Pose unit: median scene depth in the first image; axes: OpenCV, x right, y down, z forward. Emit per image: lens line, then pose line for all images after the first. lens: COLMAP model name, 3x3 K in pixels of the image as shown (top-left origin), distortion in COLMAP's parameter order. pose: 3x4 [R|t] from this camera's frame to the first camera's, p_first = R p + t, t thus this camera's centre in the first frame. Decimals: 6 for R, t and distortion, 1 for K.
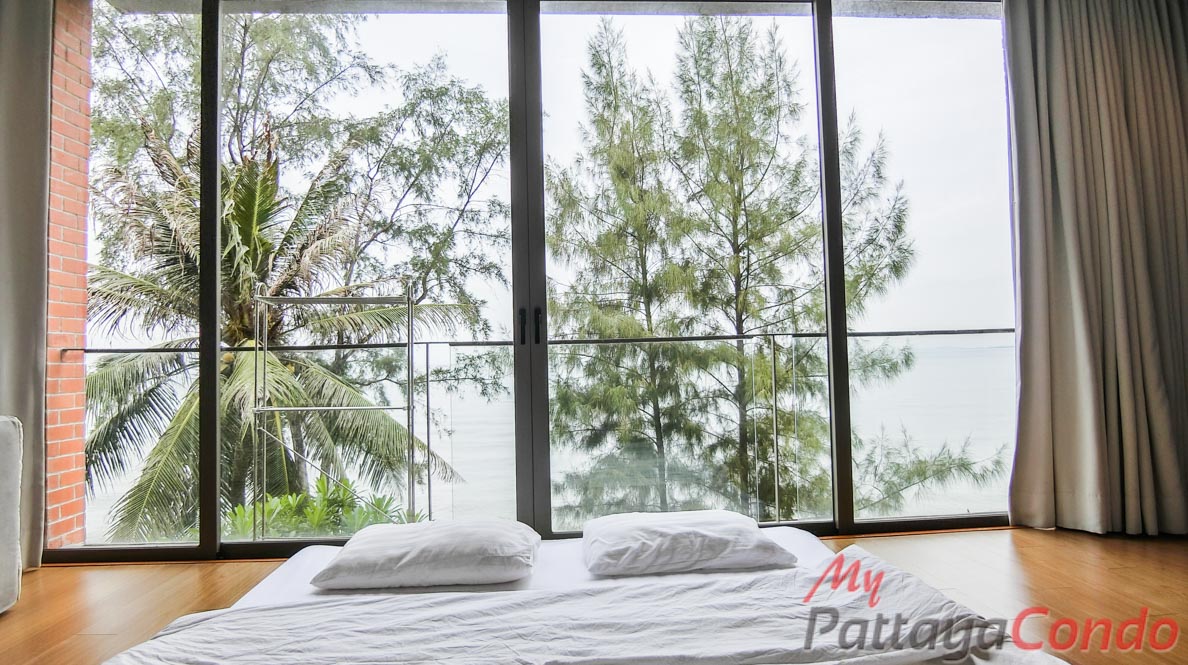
lens RADIAL K [[656.7, 0, 595.8], [0, 656.7, 328.3], [0, 0, 1]] dist [-0.025702, 0.000210]
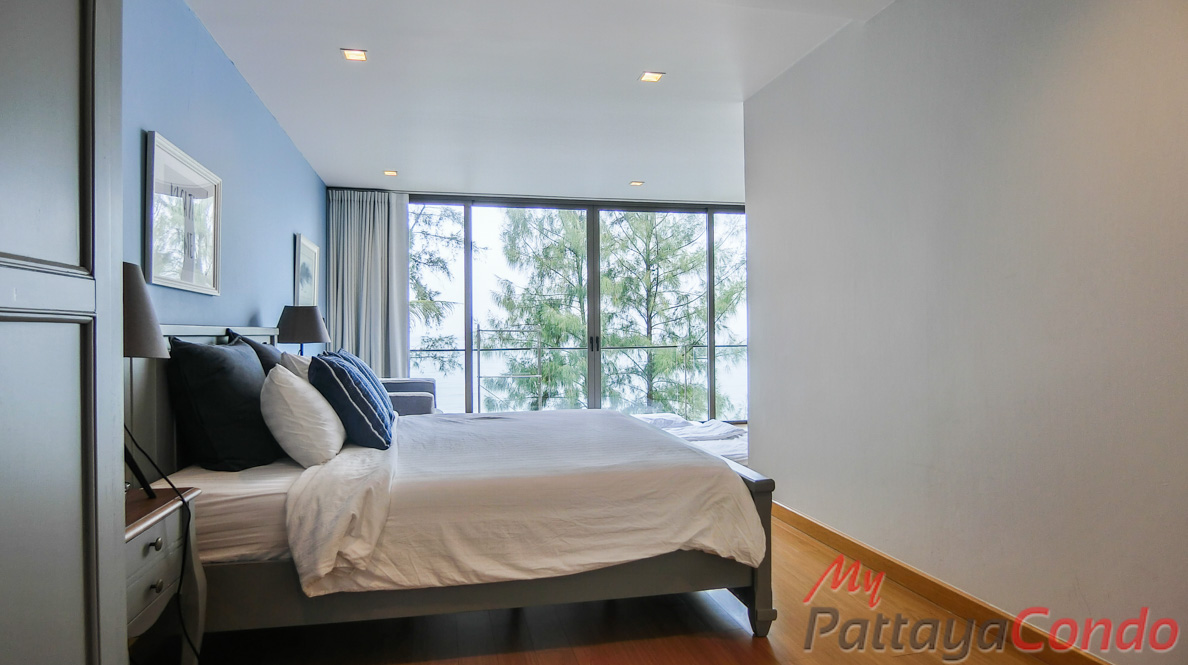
lens RADIAL K [[656.7, 0, 592.9], [0, 656.7, 332.2], [0, 0, 1]] dist [-0.025702, 0.000210]
pose [[0.987383, 0.016569, 0.157478, -0.106200], [-0.023104, 0.998942, 0.039760, -0.030920], [-0.156653, -0.042896, 0.986722, -0.314898]]
